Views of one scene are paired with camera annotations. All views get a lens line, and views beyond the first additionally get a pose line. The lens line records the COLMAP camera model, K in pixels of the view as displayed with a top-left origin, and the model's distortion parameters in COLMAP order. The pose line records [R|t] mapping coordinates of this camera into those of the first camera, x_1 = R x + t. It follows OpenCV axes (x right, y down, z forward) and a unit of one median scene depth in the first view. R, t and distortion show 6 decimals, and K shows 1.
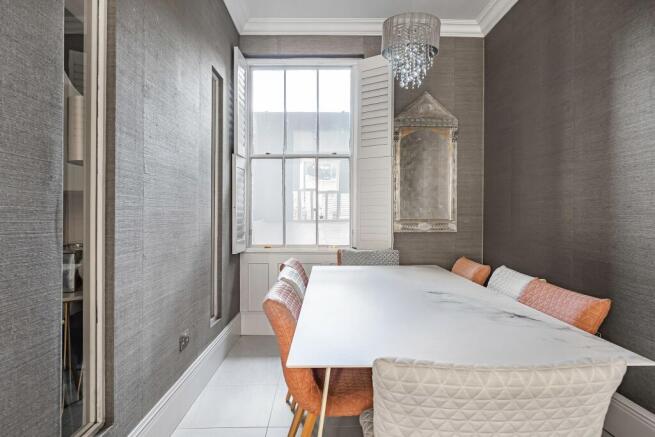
lens RADIAL K [[437.7, 0, 327.2], [0, 437.7, 216.9], [0, 0, 1]] dist [0.001717, -0.000535]
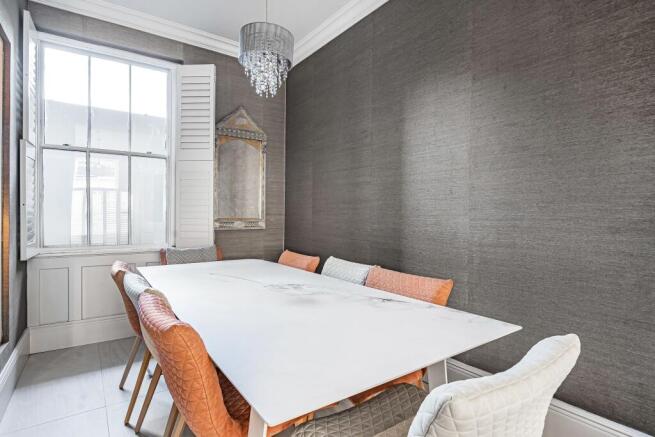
lens RADIAL K [[340.6, 0, 326.3], [0, 340.6, 218.1], [0, 0, 1]] dist [0.000132, -0.002252]
pose [[0.826449, -0.001021, 0.563011, -0.093537], [-0.003020, 0.999976, 0.006246, -0.001179], [-0.563004, -0.006862, 0.826426, 0.133020]]
